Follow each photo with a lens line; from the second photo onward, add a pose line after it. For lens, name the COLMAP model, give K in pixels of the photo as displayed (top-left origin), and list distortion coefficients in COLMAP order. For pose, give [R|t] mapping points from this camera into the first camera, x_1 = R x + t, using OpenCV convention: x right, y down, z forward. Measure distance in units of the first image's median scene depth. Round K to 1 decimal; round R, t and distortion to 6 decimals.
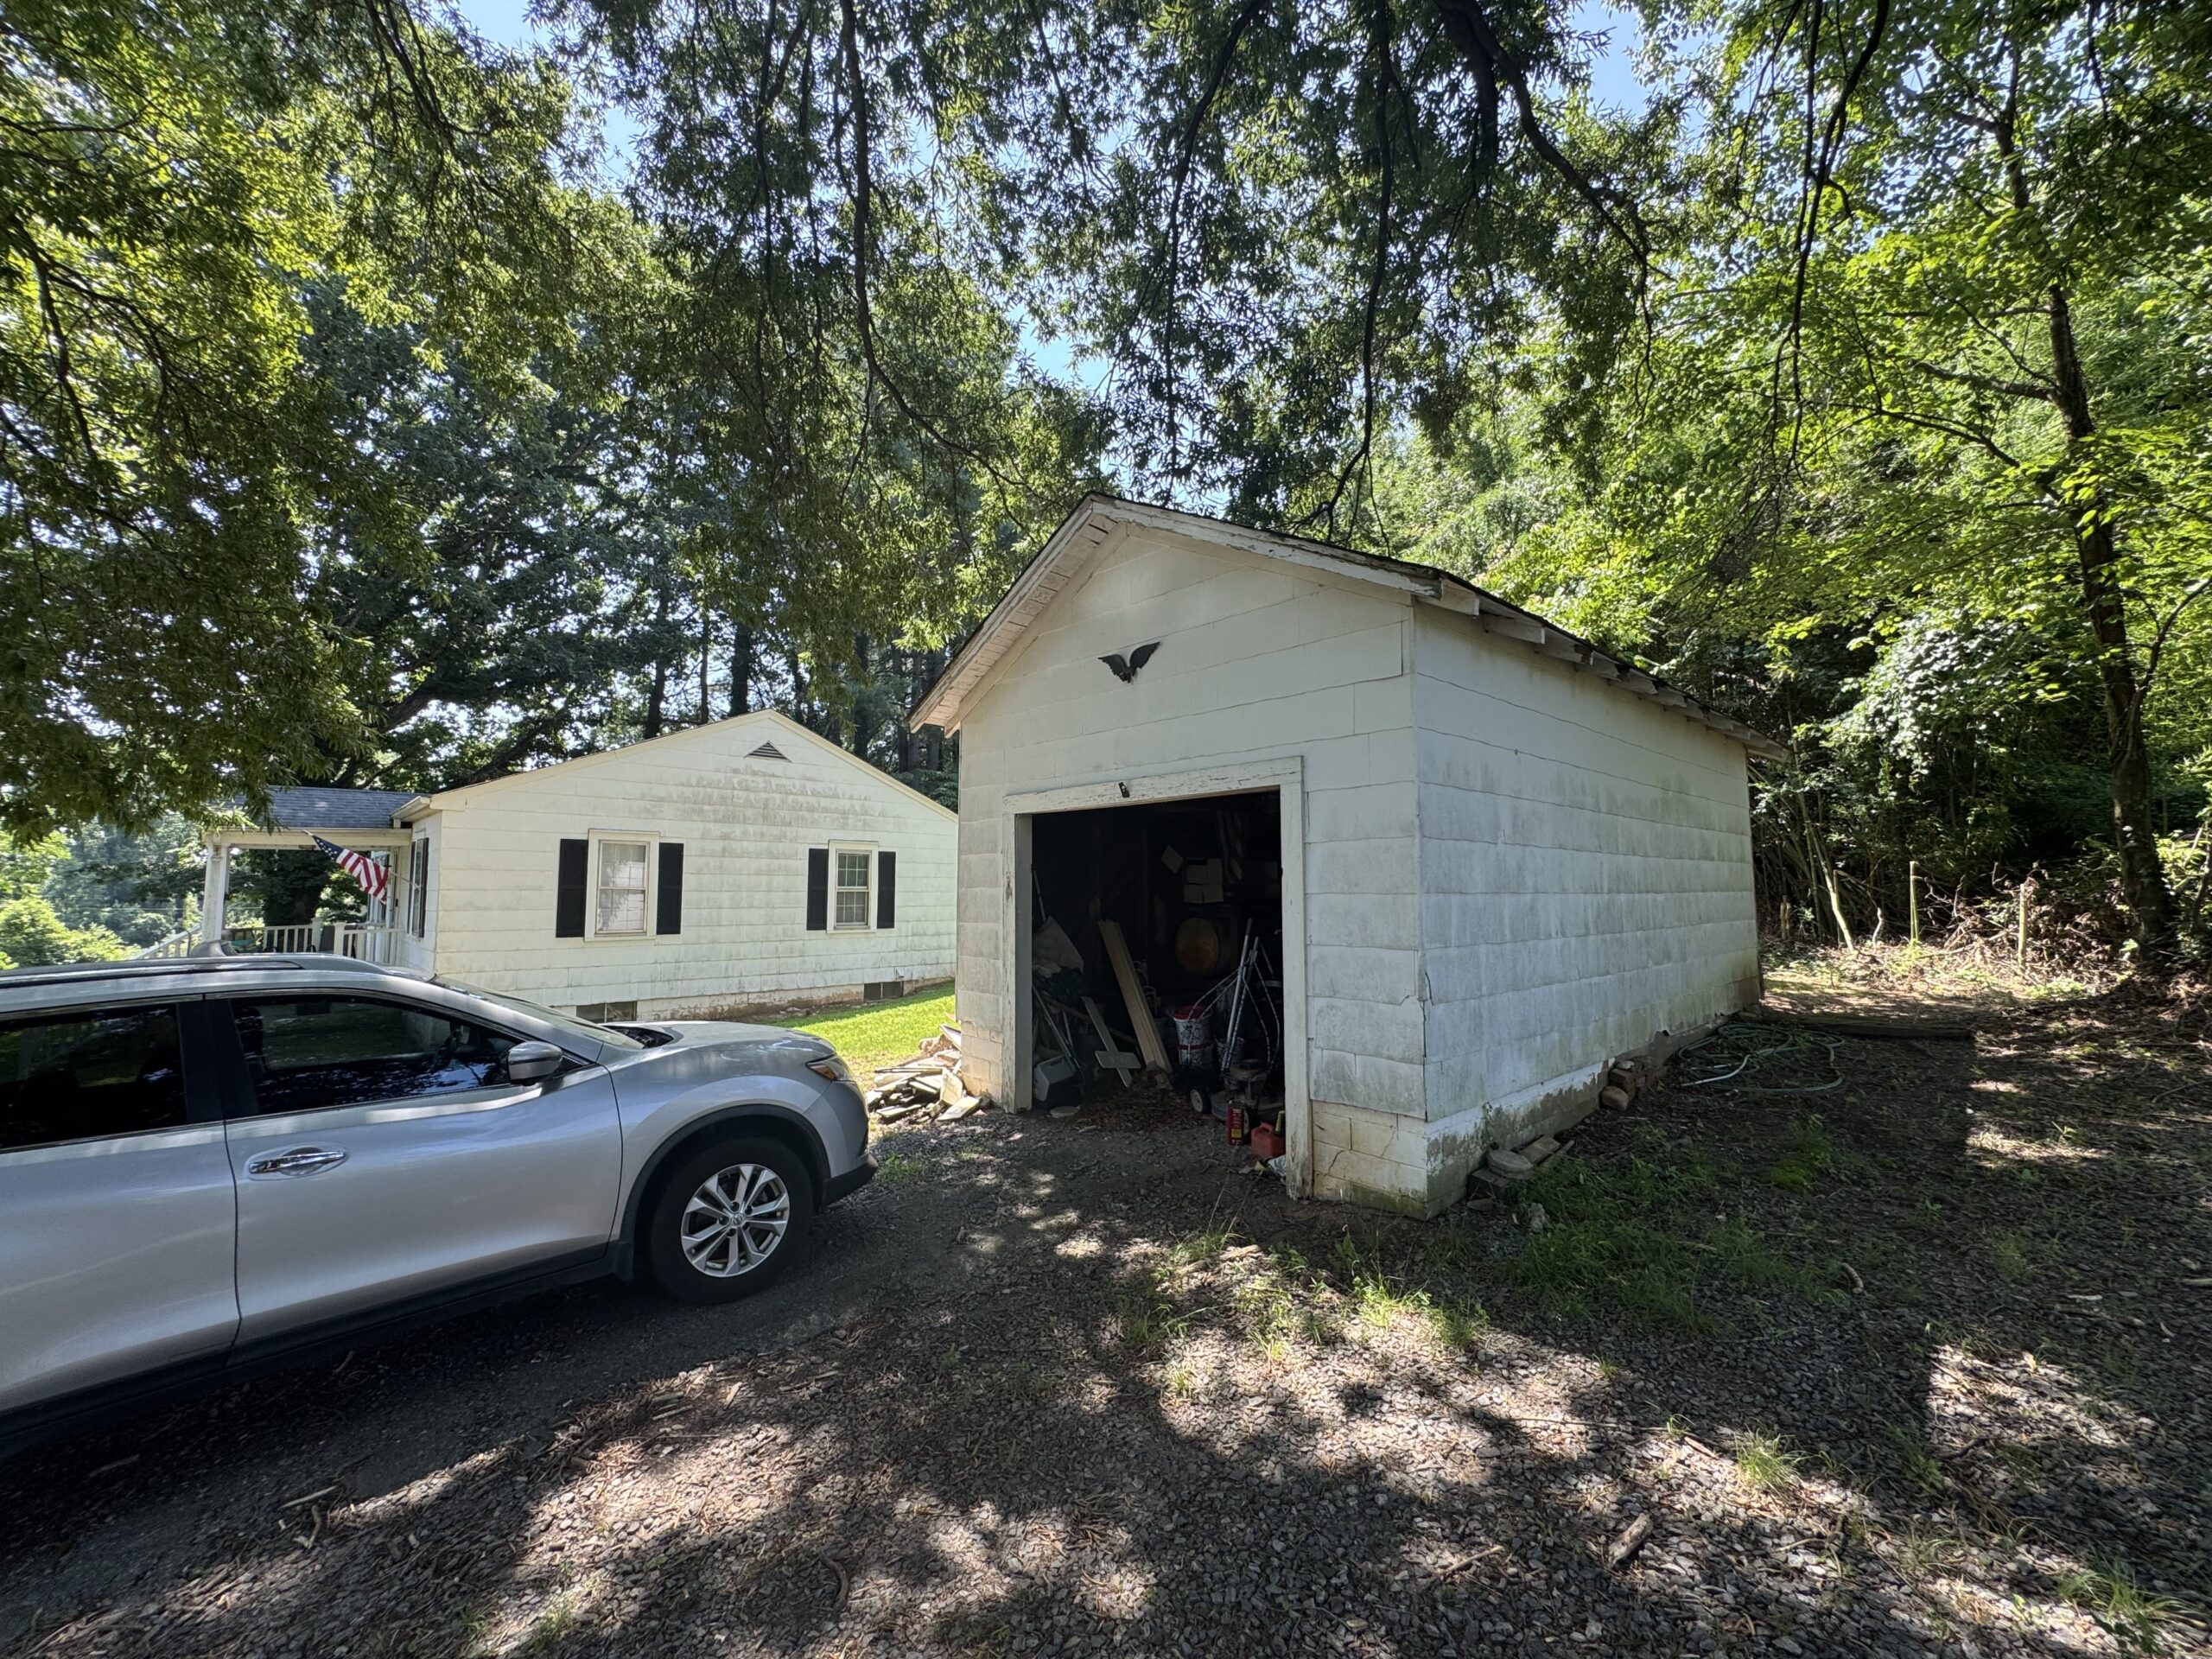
lens RADIAL K [[883.0, 0, 1099.5], [0, 883.0, 831.5], [0, 0, 1]] dist [-0.003614, -0.000142]
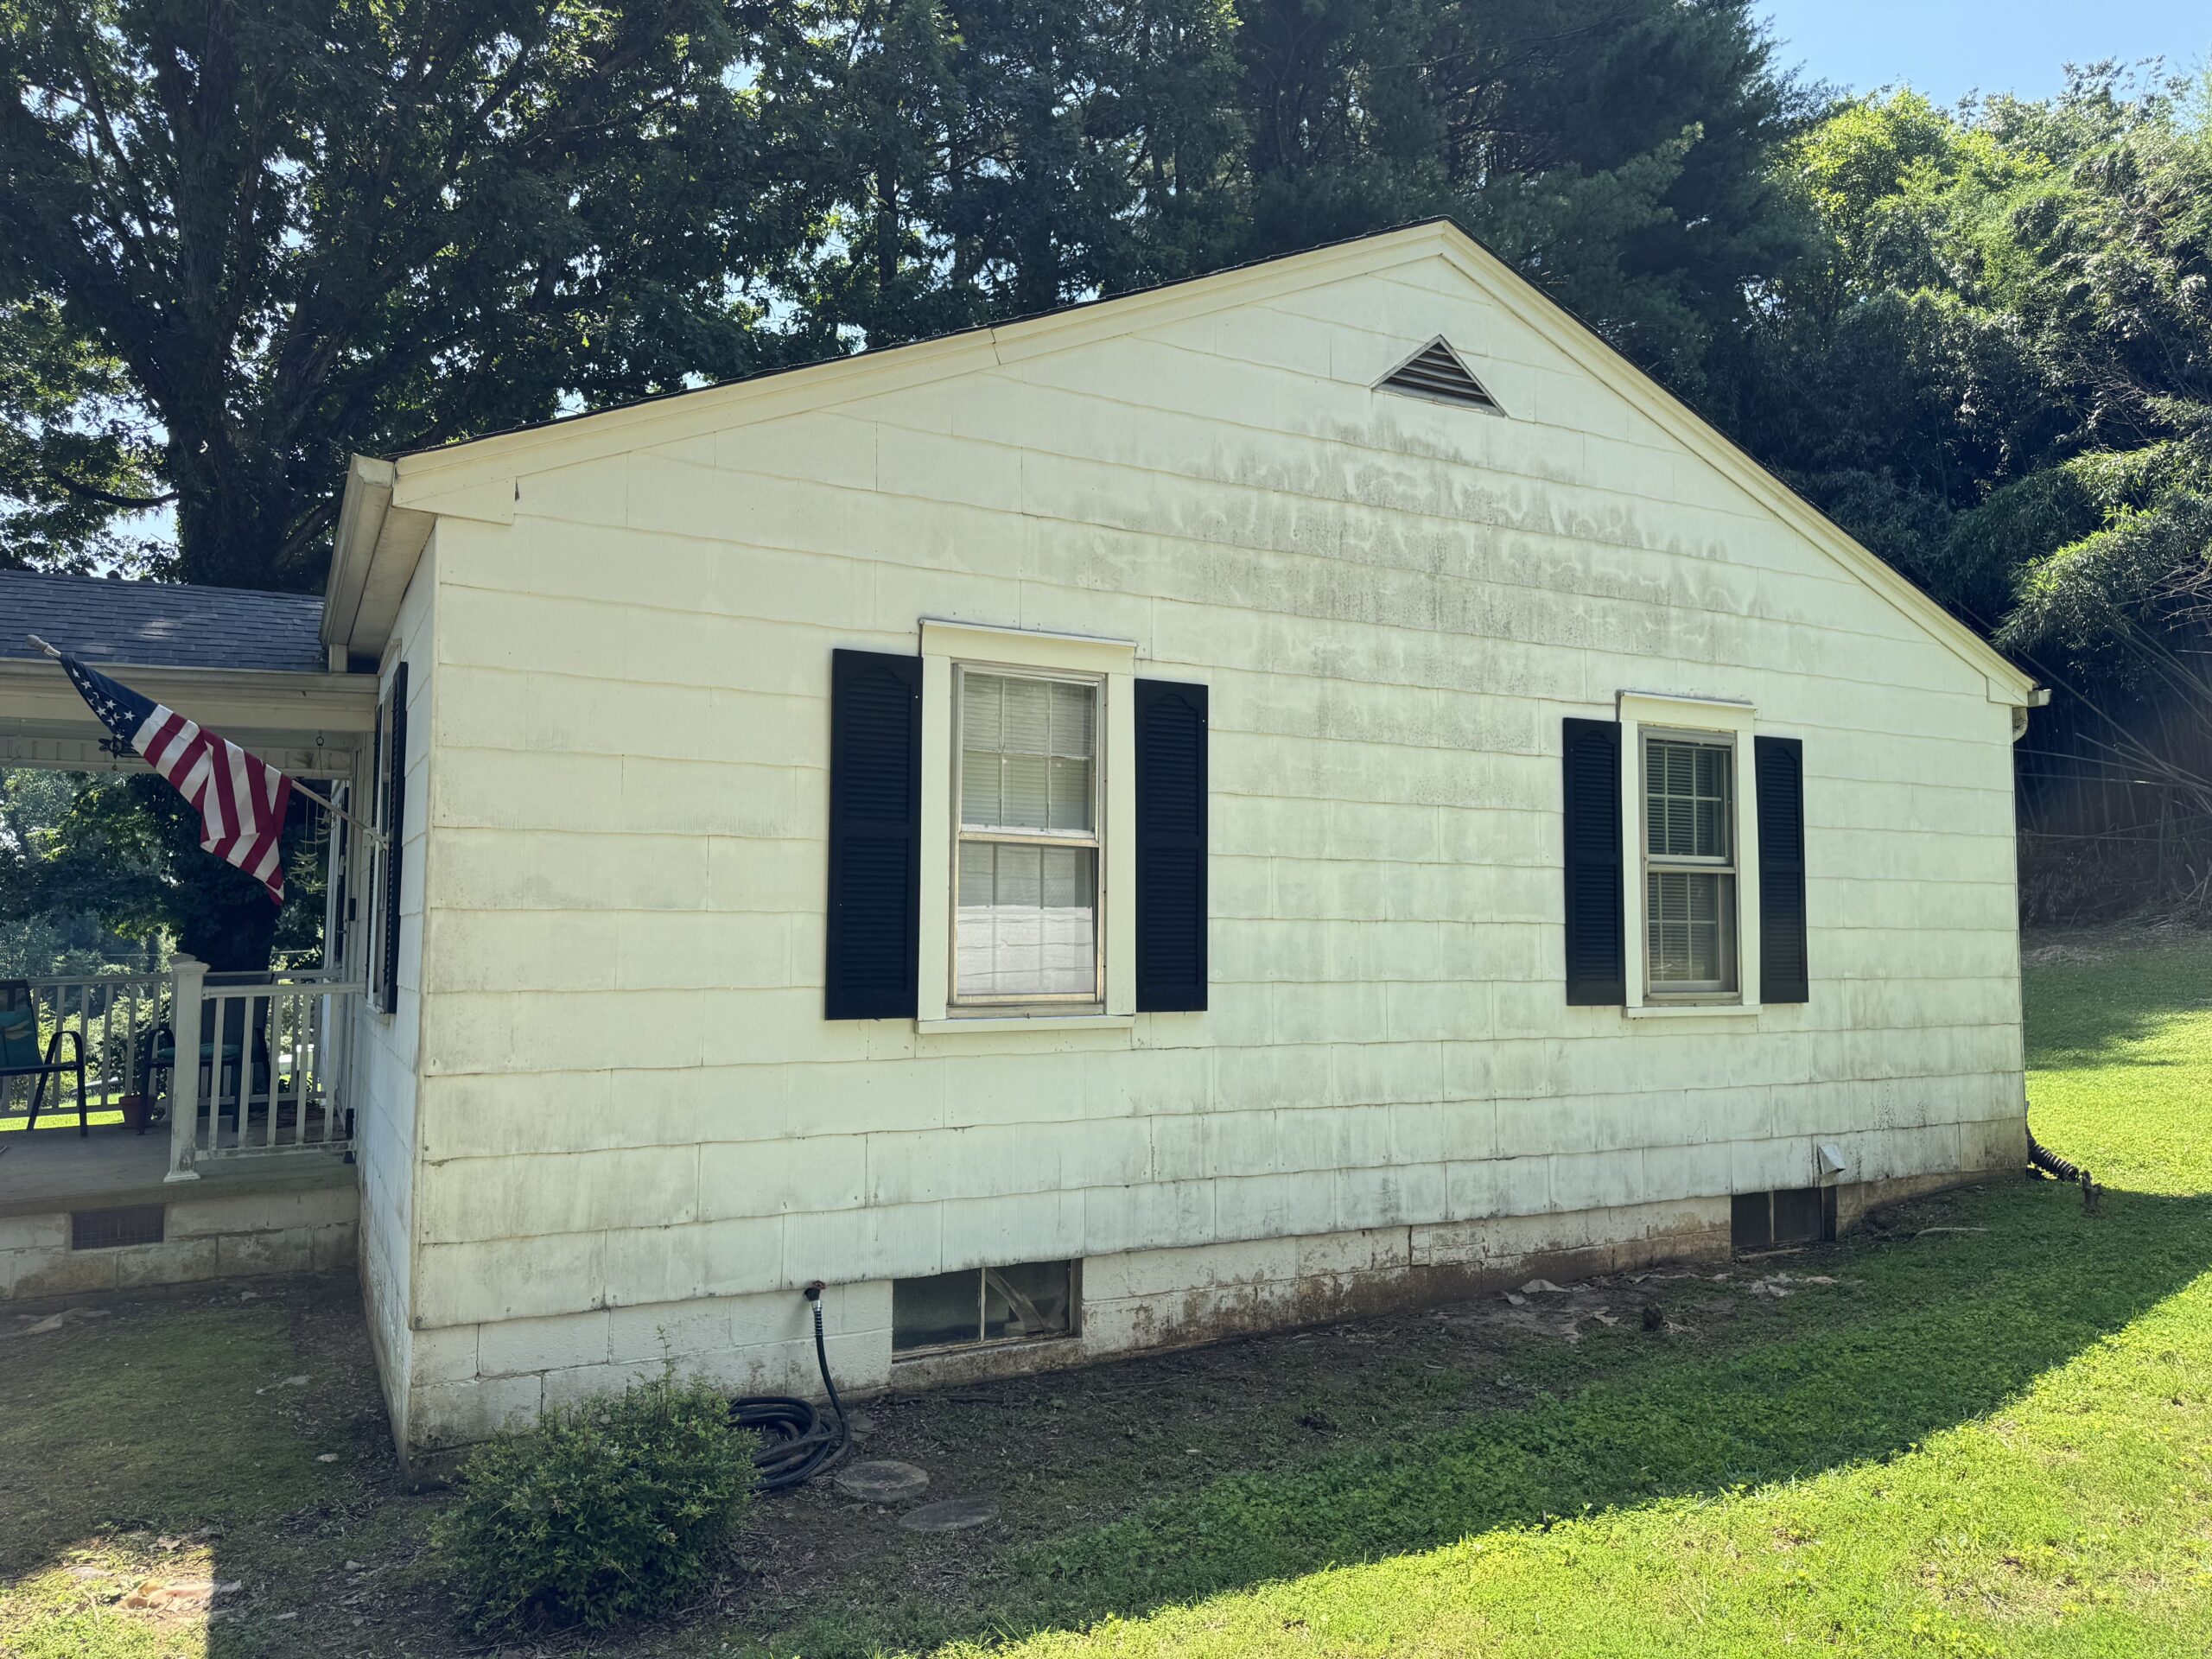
lens RADIAL K [[1555.6, 0, 1117.7], [0, 1555.6, 811.7], [0, 0, 1]] dist [0.068346, -0.082269]
pose [[0.963435, -0.019068, -0.267261, -1.058427], [0.015356, 0.999755, -0.015971, 0.176184], [0.267500, 0.011283, 0.963492, 1.492439]]
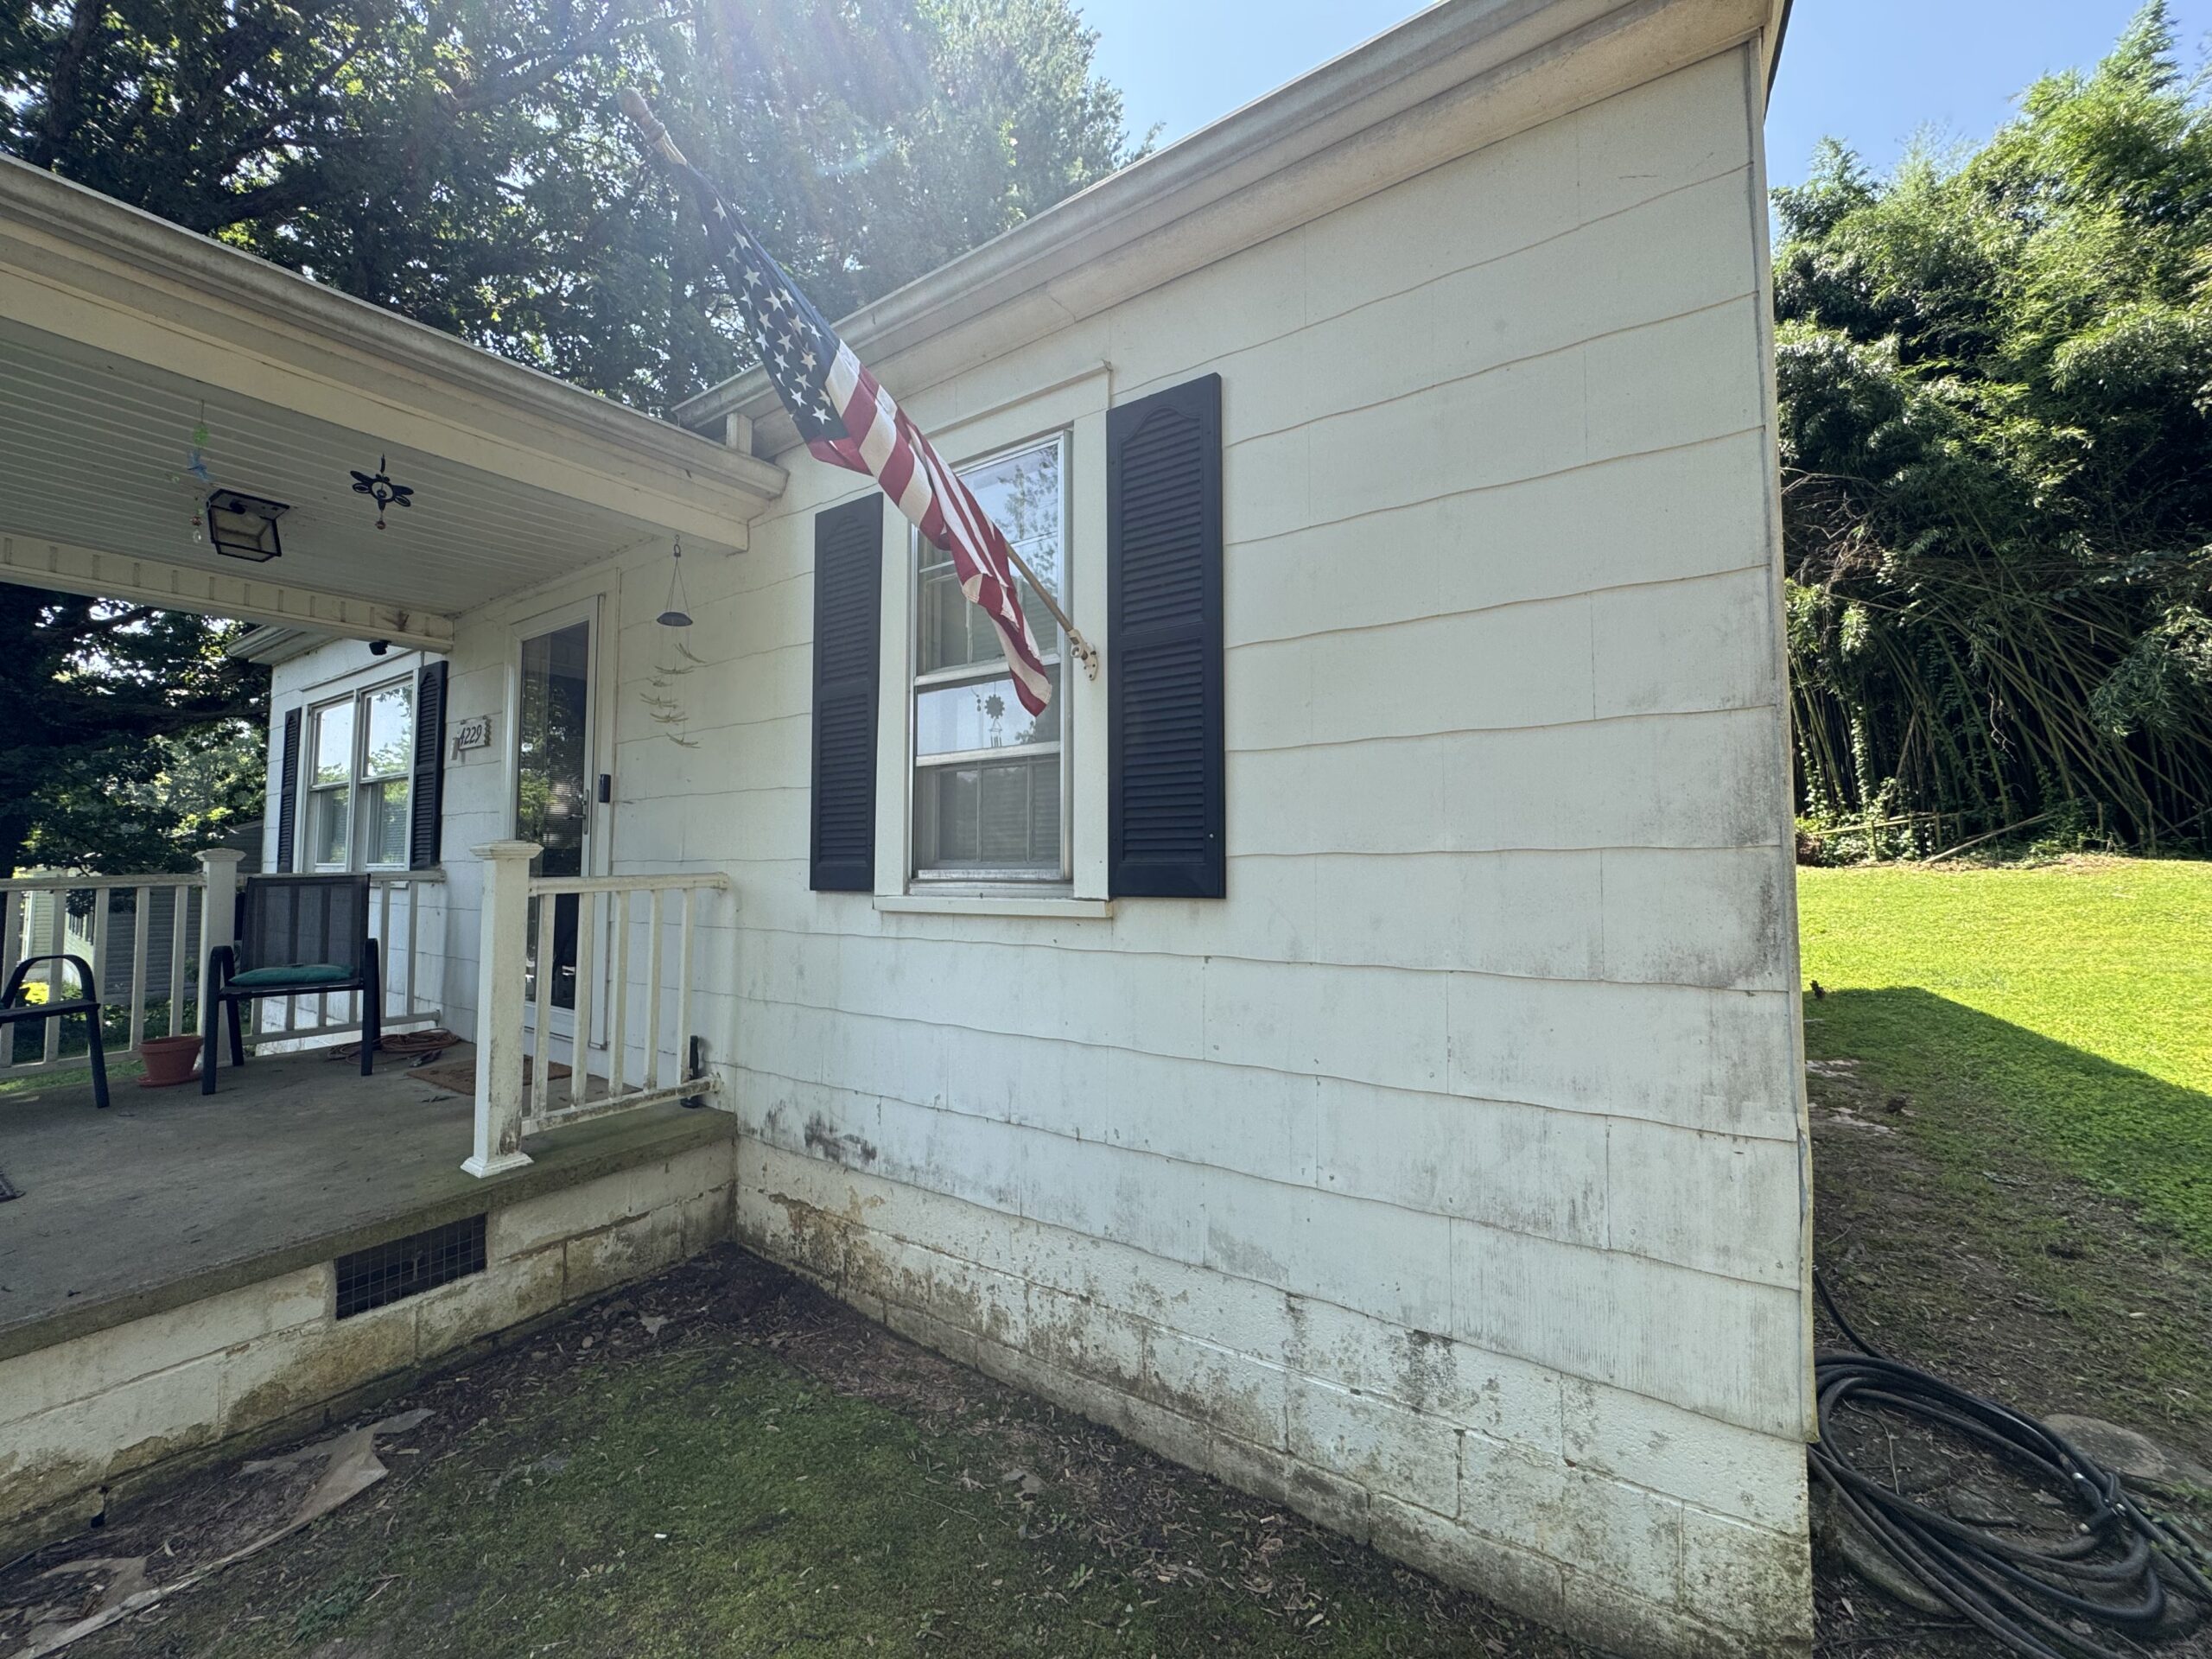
lens RADIAL K [[883.0, 0, 1105.6], [0, 883.0, 828.1], [0, 0, 1]] dist [-0.003614, -0.000142]
pose [[0.977077, 0.009194, 0.212687, -2.159468], [-0.012965, 0.999782, 0.016344, 0.267477], [-0.212490, -0.018727, 0.976984, 2.136841]]
